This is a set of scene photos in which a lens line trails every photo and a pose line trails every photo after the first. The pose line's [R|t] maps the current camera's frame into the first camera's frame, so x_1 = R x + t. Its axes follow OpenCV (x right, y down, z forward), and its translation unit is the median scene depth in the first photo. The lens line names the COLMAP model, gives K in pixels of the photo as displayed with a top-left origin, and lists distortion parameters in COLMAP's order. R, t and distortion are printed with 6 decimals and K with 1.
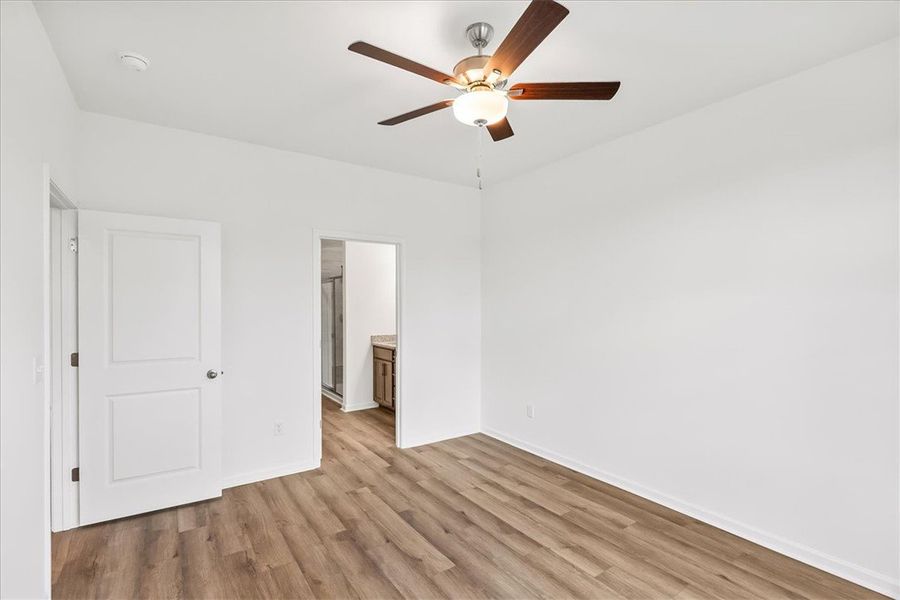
lens RADIAL K [[418.5, 0, 445.7], [0, 418.5, 301.2], [0, 0, 1]] dist [-0.003910, -0.000772]
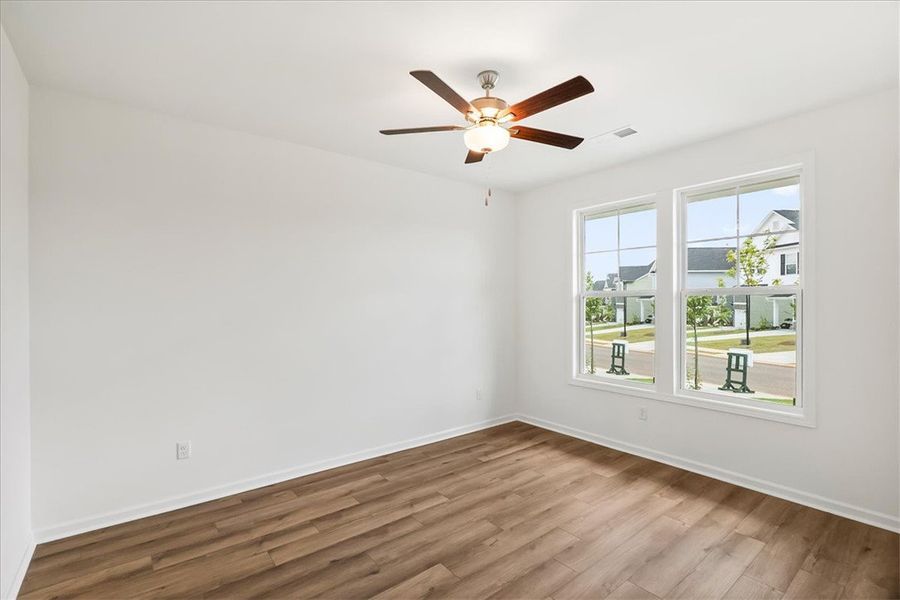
lens RADIAL K [[418.5, 0, 445.7], [0, 418.5, 299.8], [0, 0, 1]] dist [-0.003910, -0.000772]
pose [[-0.082110, 0.008571, 0.996586, -0.821570], [-0.009753, 0.999908, -0.009403, 0.007247], [-0.996576, -0.010492, -0.082018, 0.898593]]
